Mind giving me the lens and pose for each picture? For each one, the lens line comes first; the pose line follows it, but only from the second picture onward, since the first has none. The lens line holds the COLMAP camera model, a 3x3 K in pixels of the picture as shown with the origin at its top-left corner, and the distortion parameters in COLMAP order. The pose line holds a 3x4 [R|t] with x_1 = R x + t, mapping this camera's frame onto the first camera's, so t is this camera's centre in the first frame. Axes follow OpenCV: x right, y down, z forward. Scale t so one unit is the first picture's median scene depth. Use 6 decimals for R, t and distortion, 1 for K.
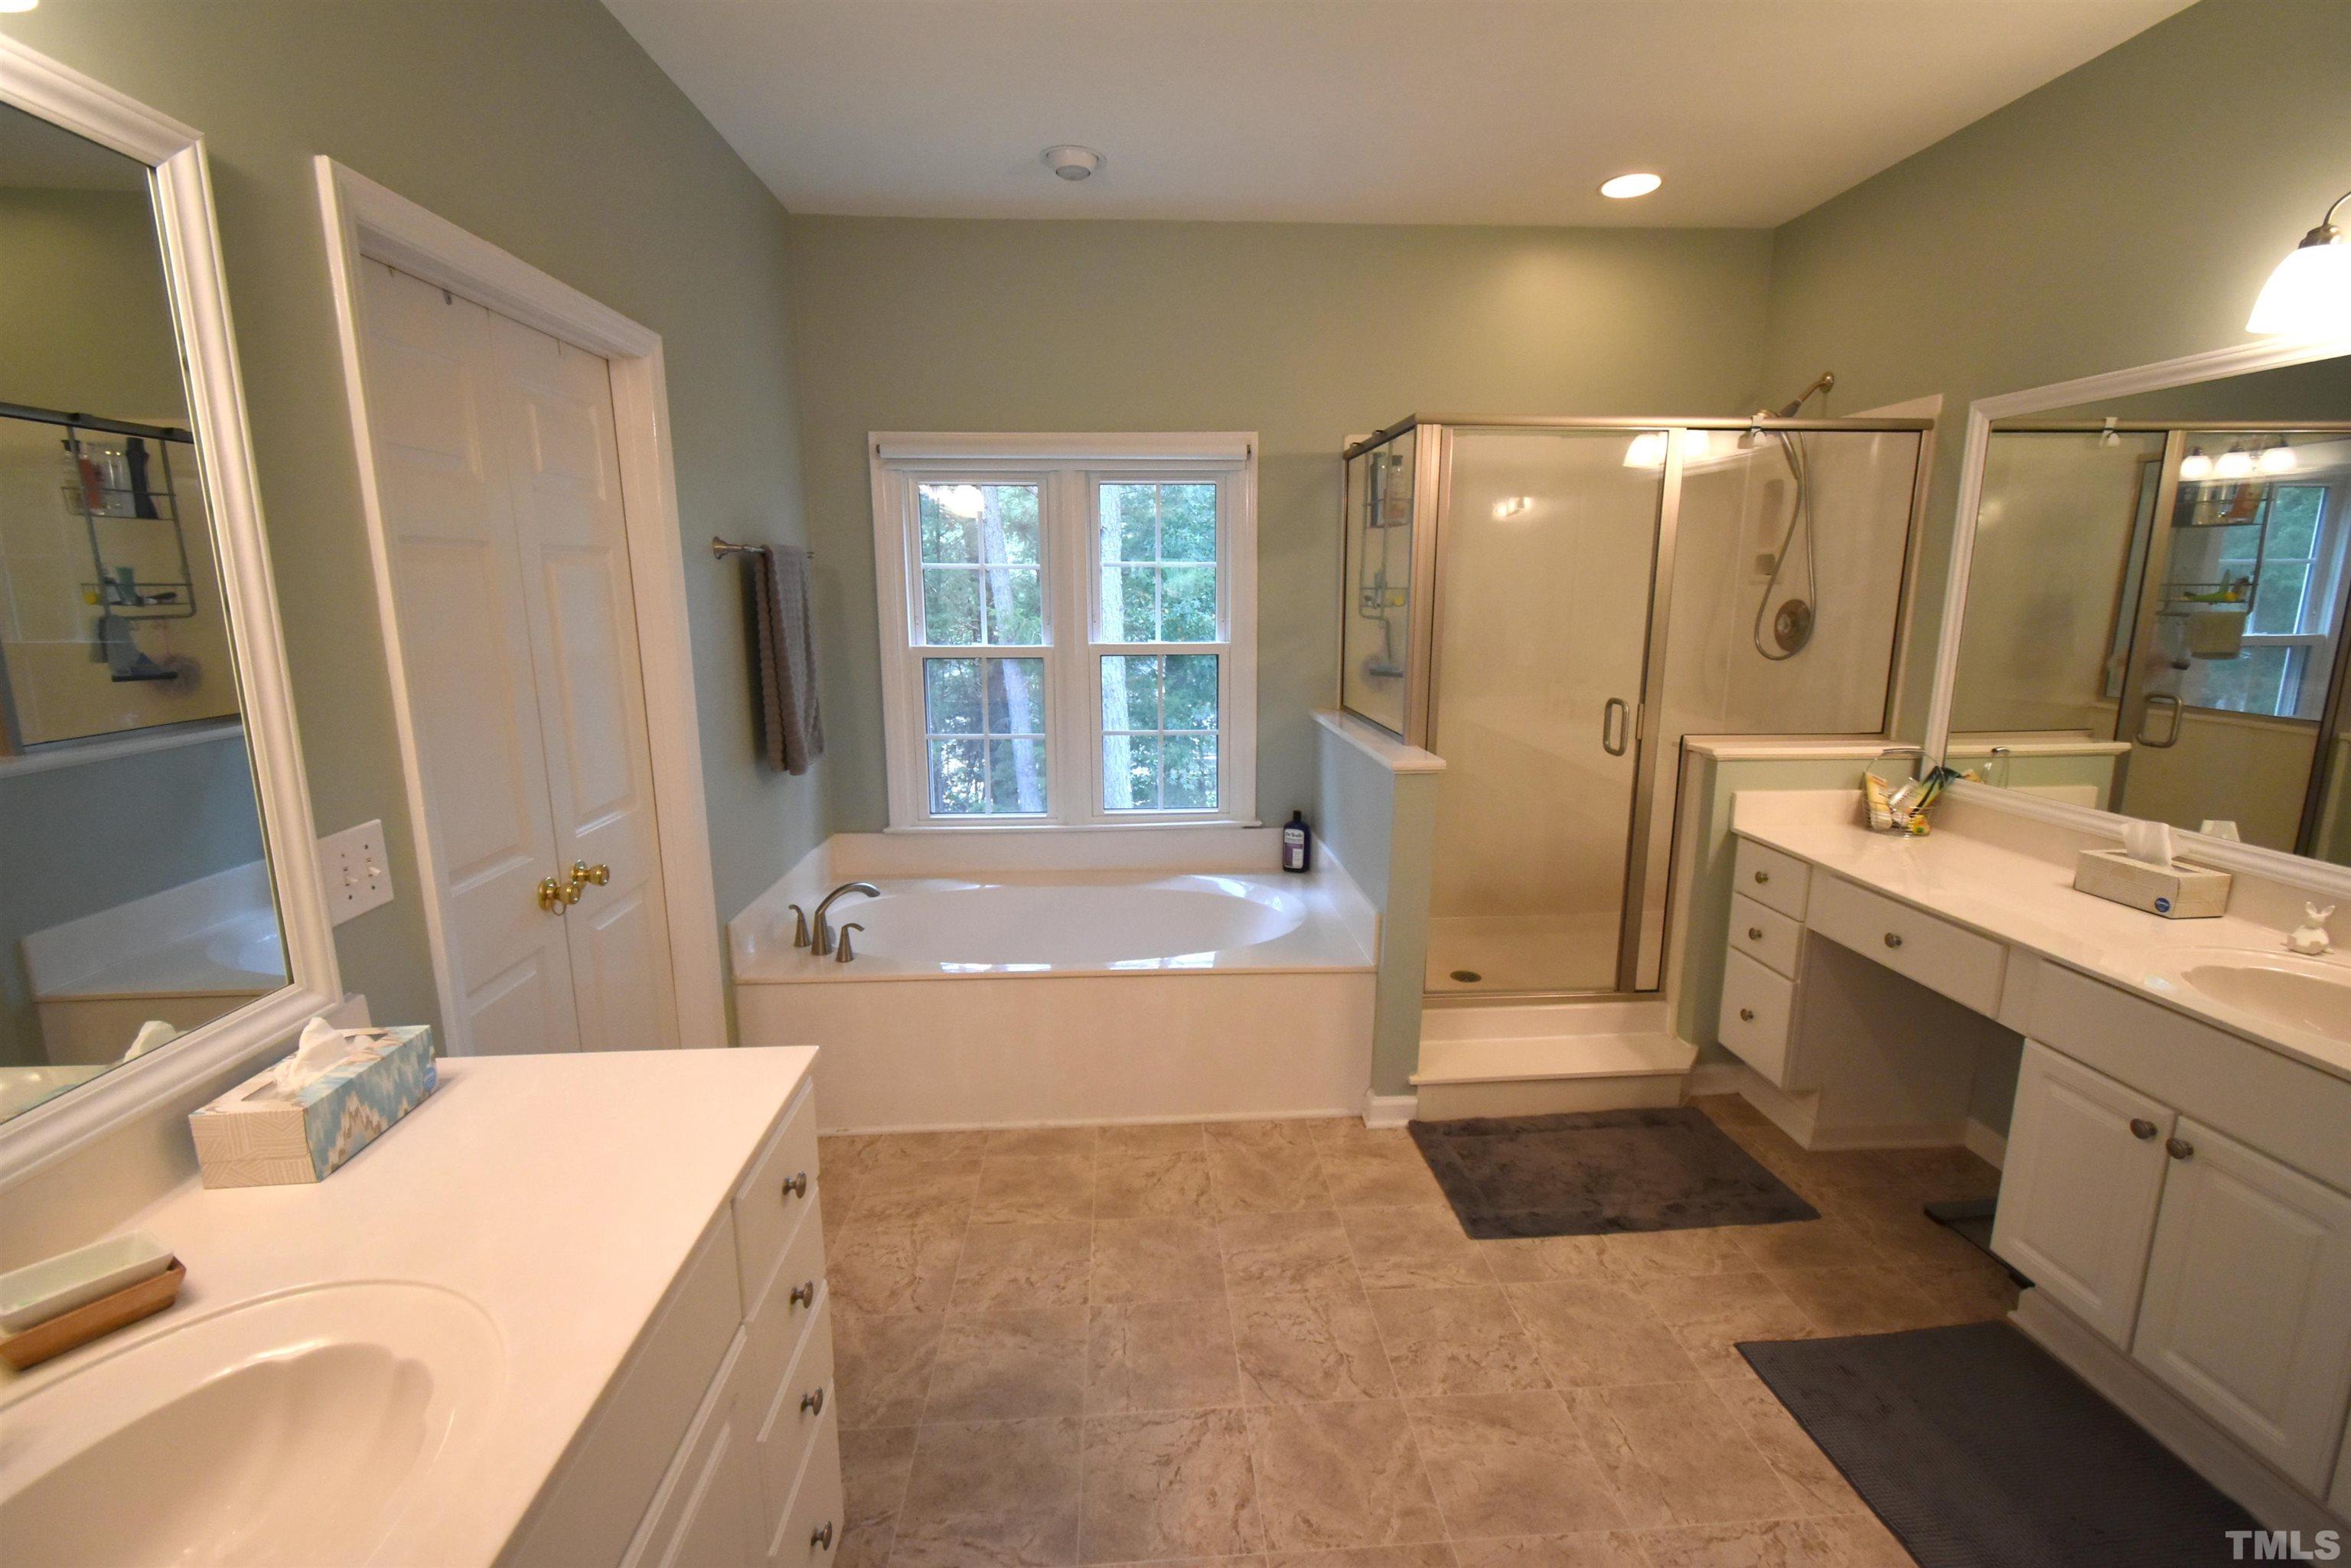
lens RADIAL K [[1031.4, 0, 1193.7], [0, 1031.4, 790.6], [0, 0, 1]] dist [0.010106, -0.004148]
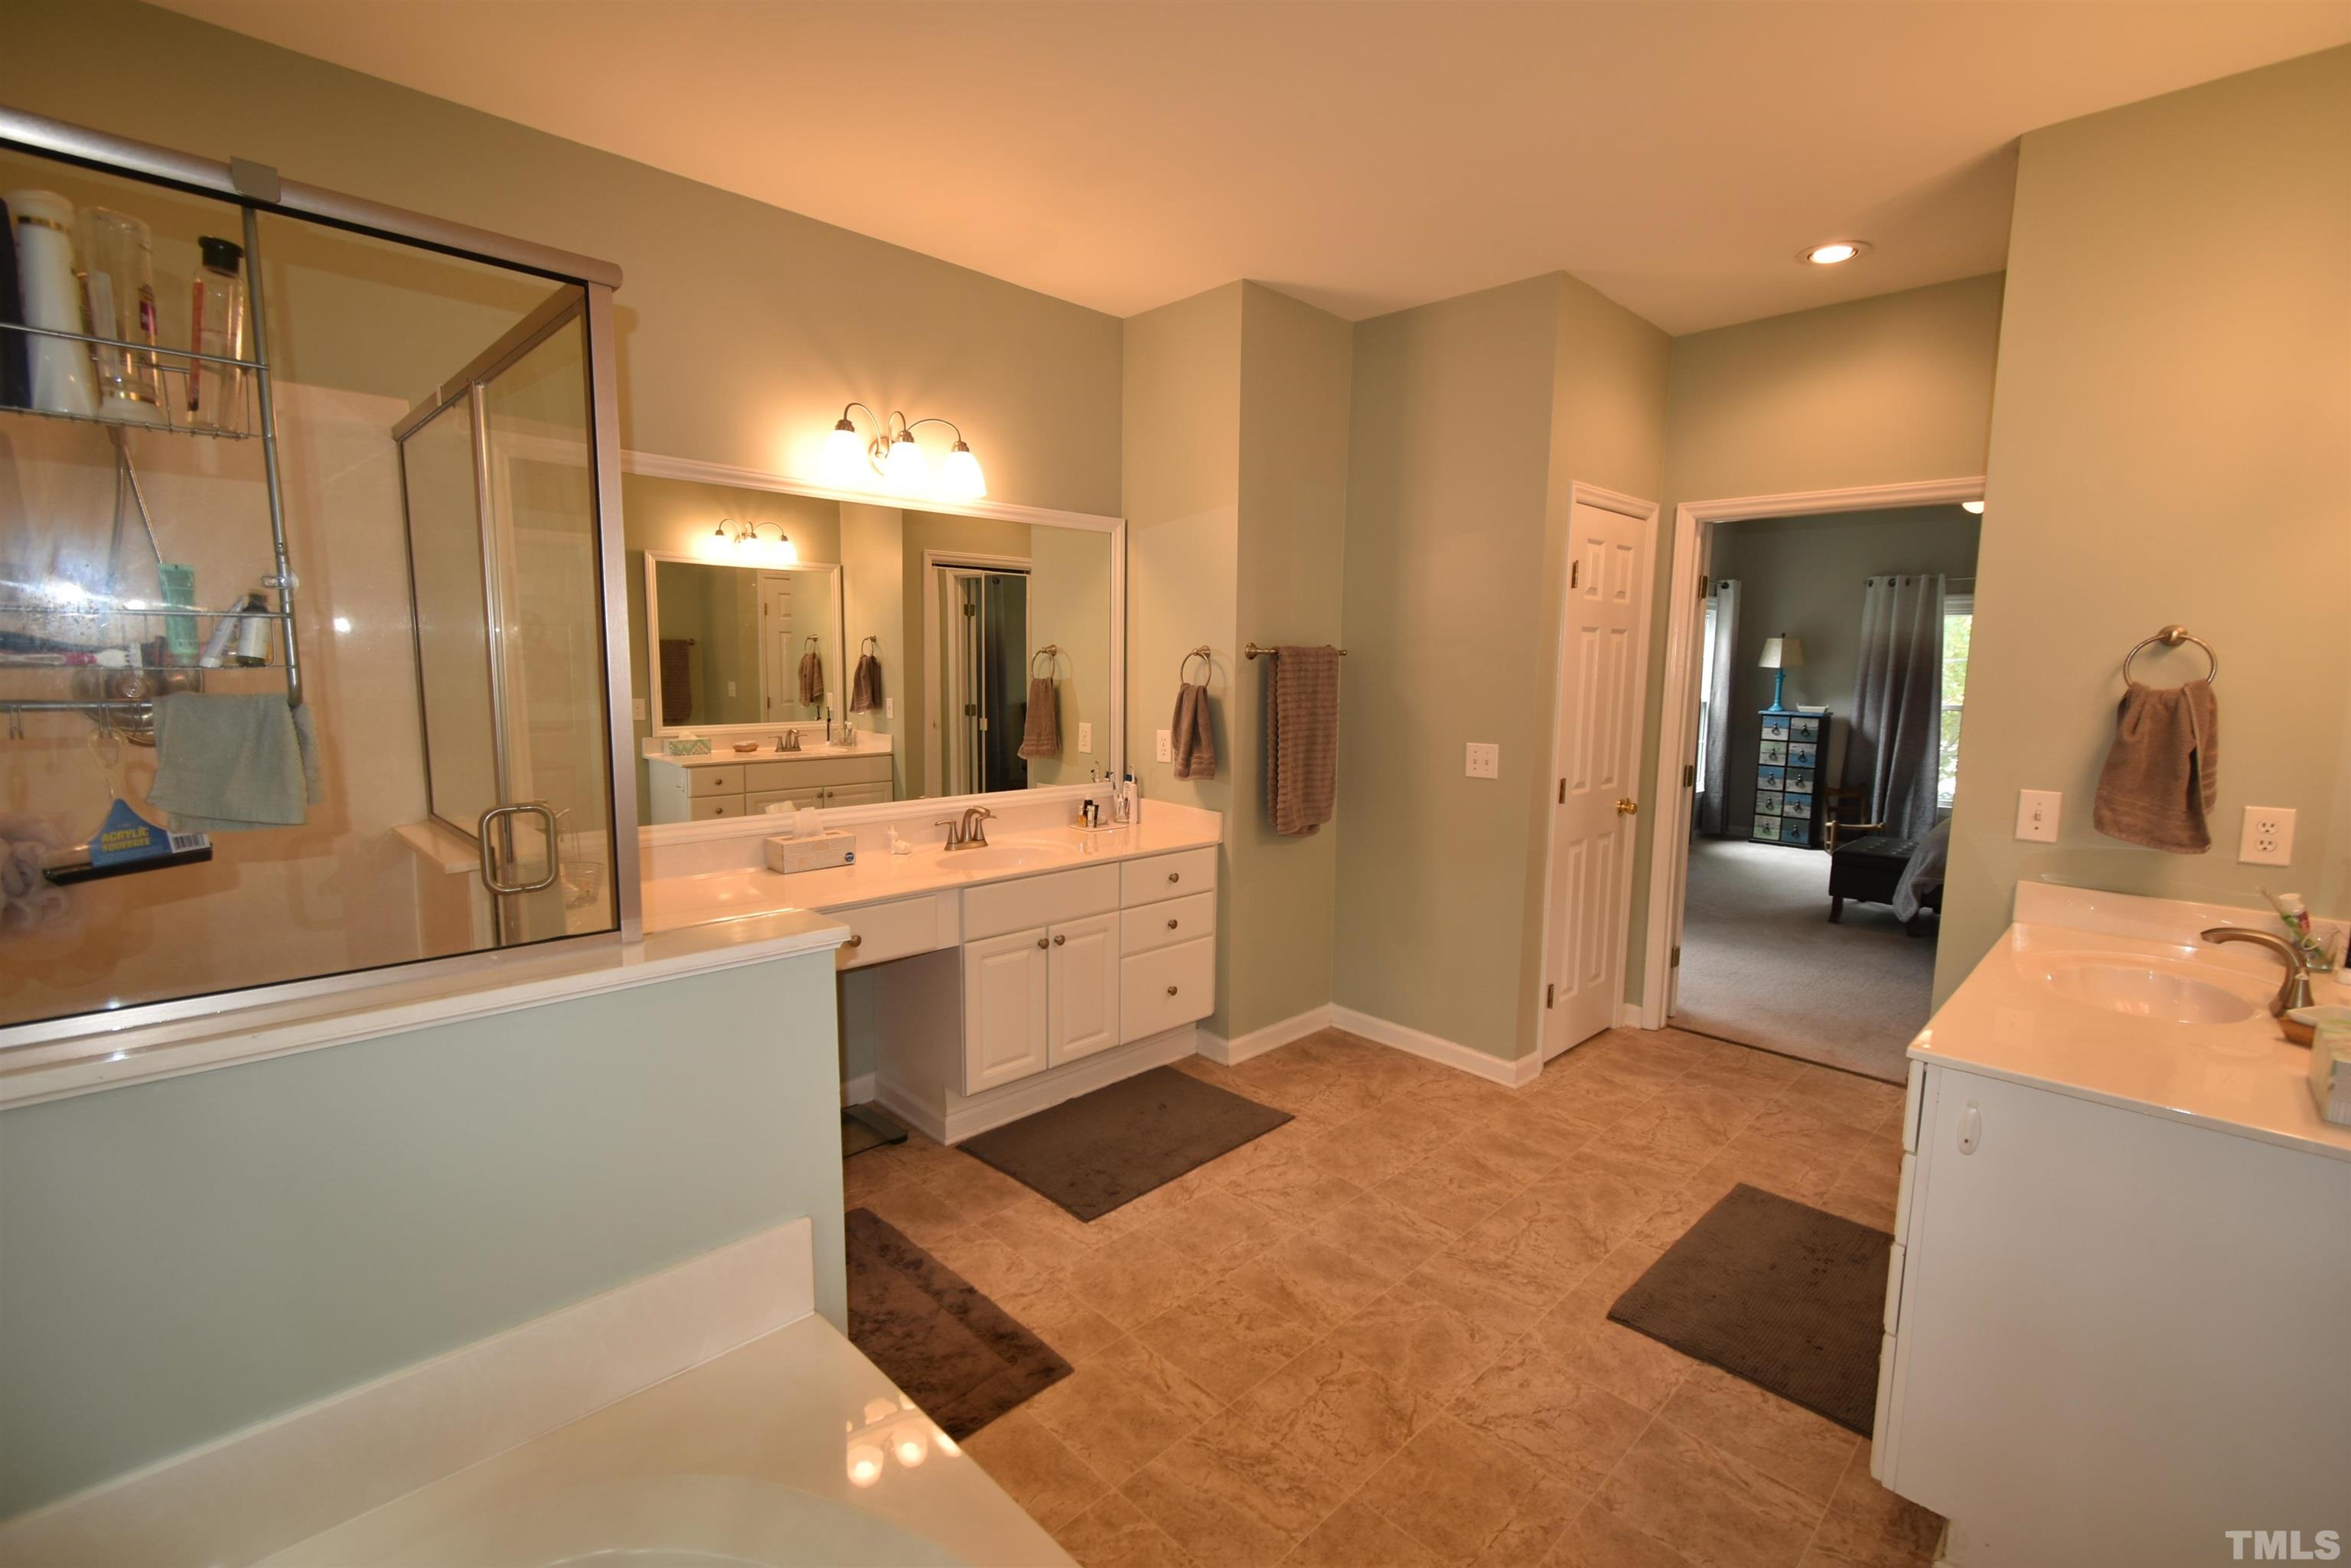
lens RADIAL K [[1031.4, 0, 1185.8], [0, 1031.4, 773.2], [0, 0, 1]] dist [0.010106, -0.004148]
pose [[-0.653298, -0.090138, 0.751716, -0.354694], [0.136519, 0.962588, 0.234068, -0.215188], [-0.744691, 0.255539, -0.616551, 1.155762]]
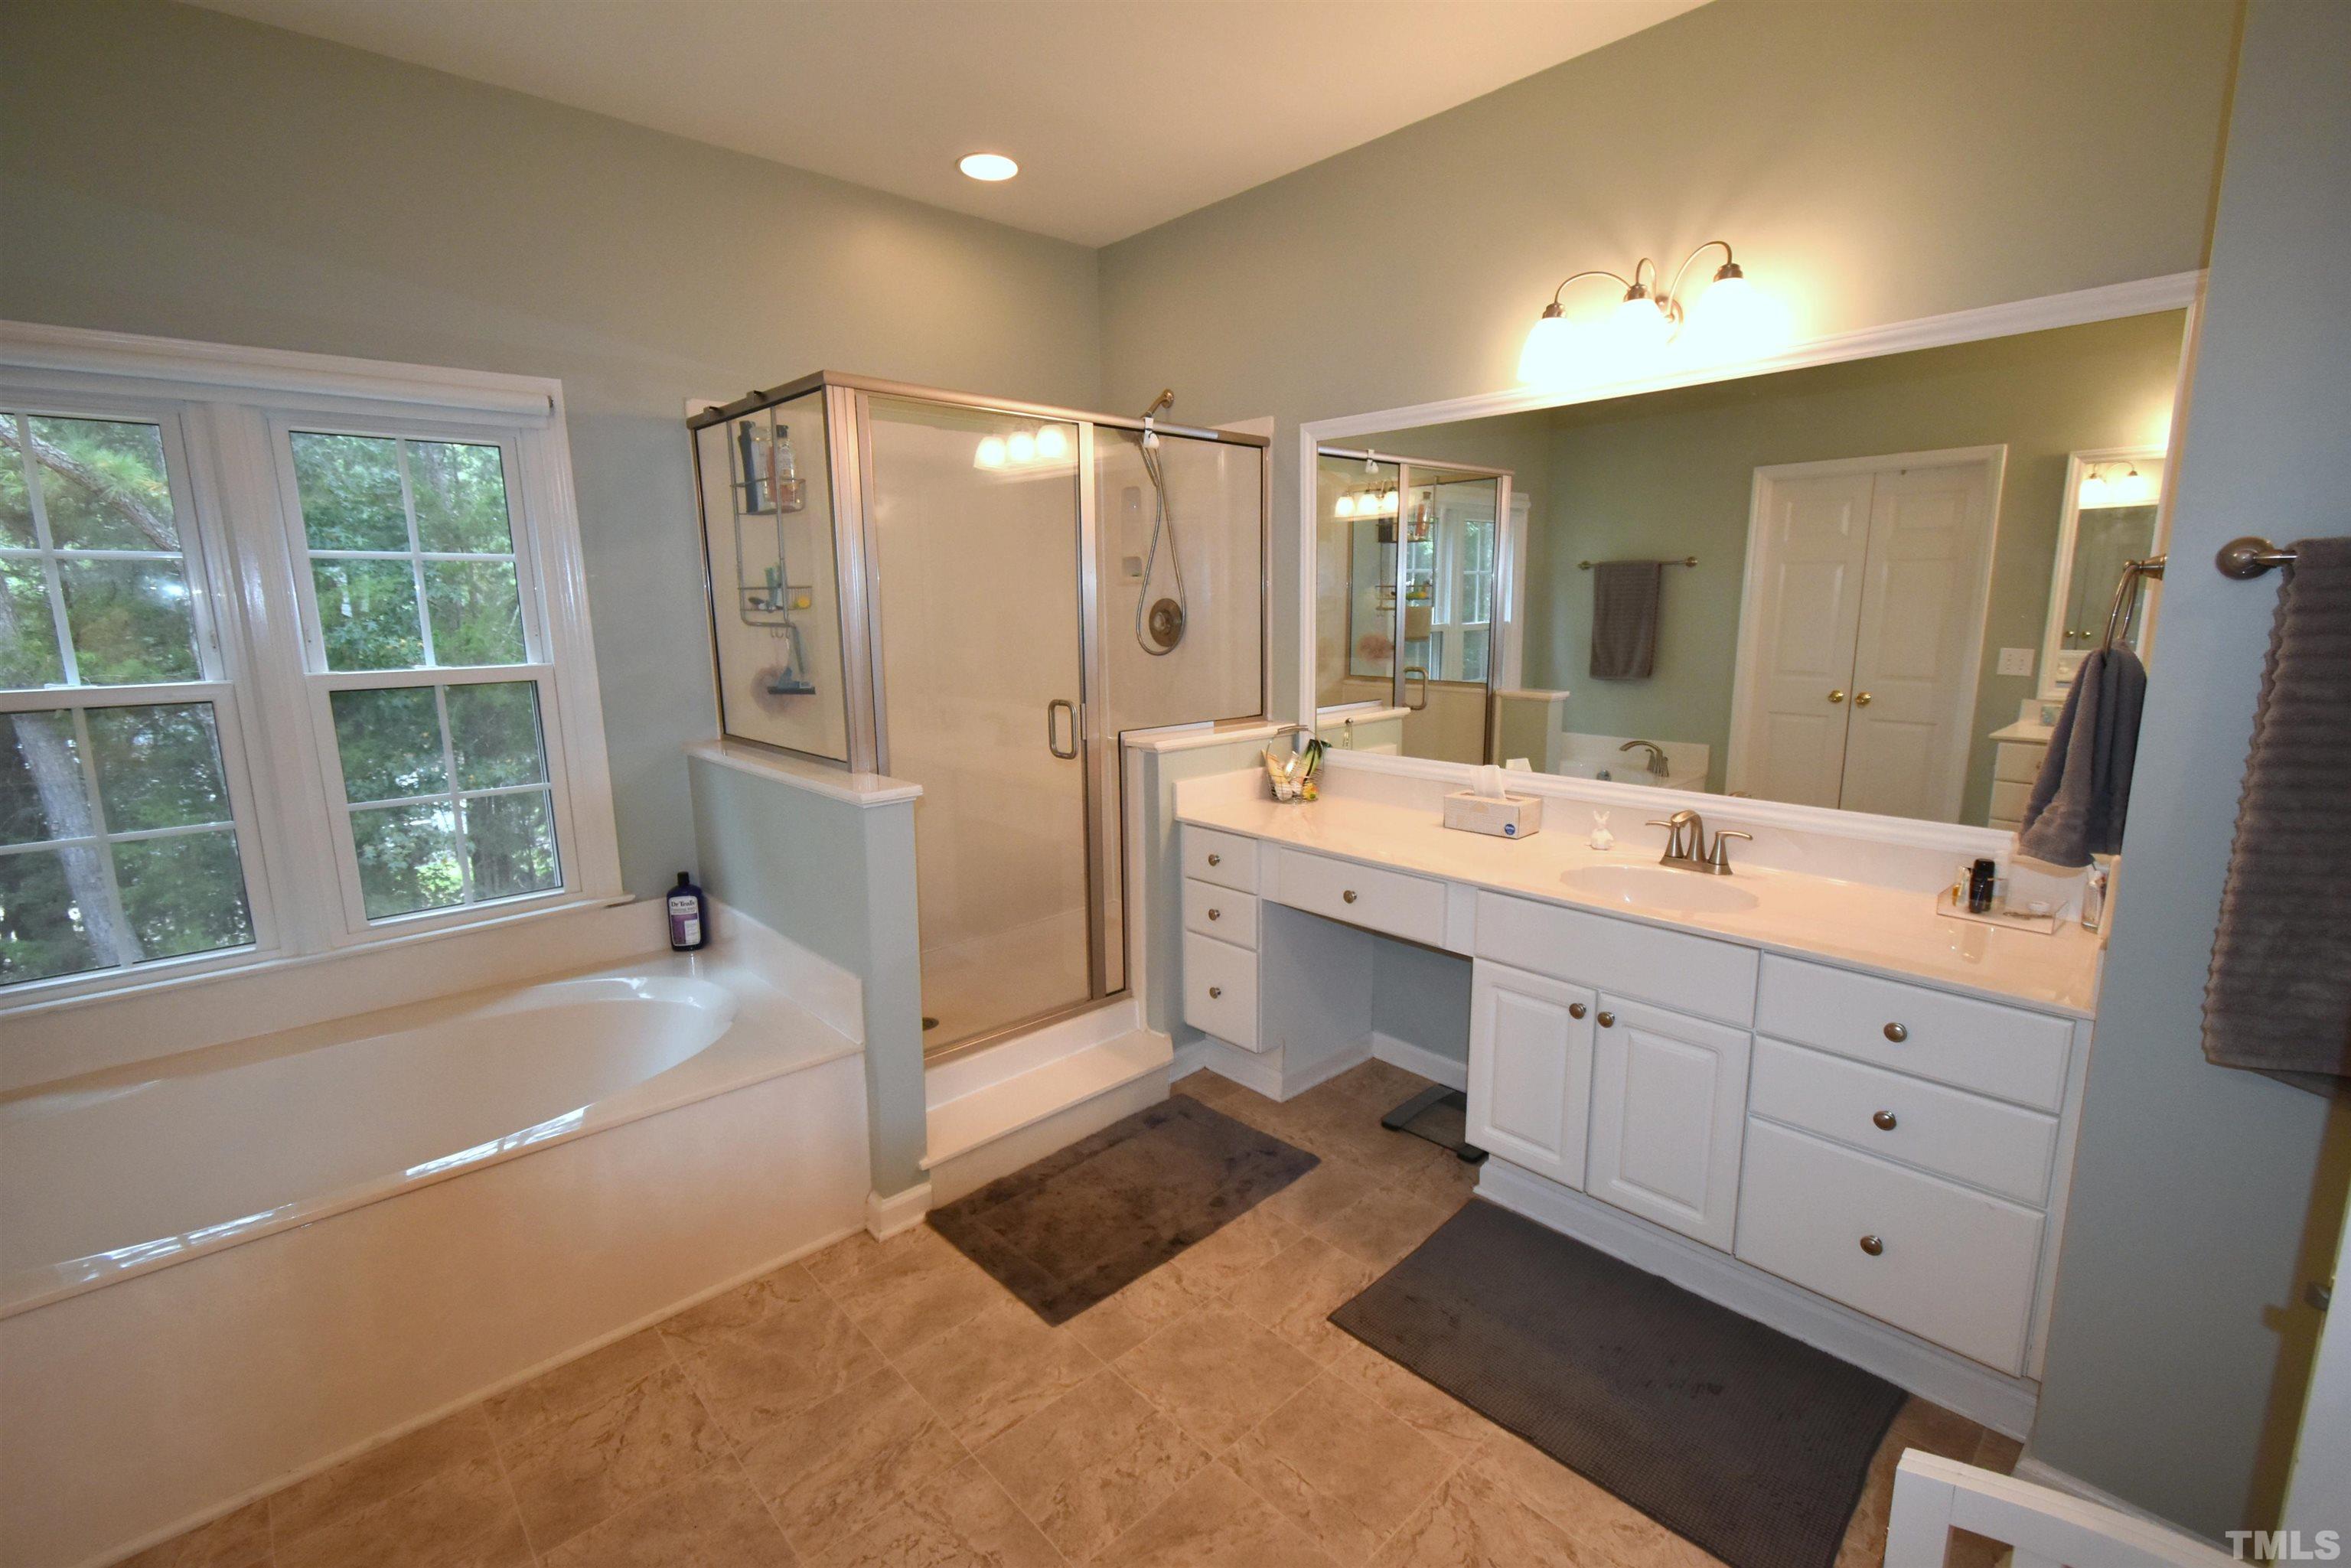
lens RADIAL K [[1031.4, 0, 1188.2], [0, 1031.4, 789.7], [0, 0, 1]] dist [0.010106, -0.004148]
pose [[0.775420, -0.122546, 0.619440, -0.109858], [0.132827, 0.990694, 0.029718, -0.020608], [-0.617317, 0.059235, 0.784481, 0.191297]]
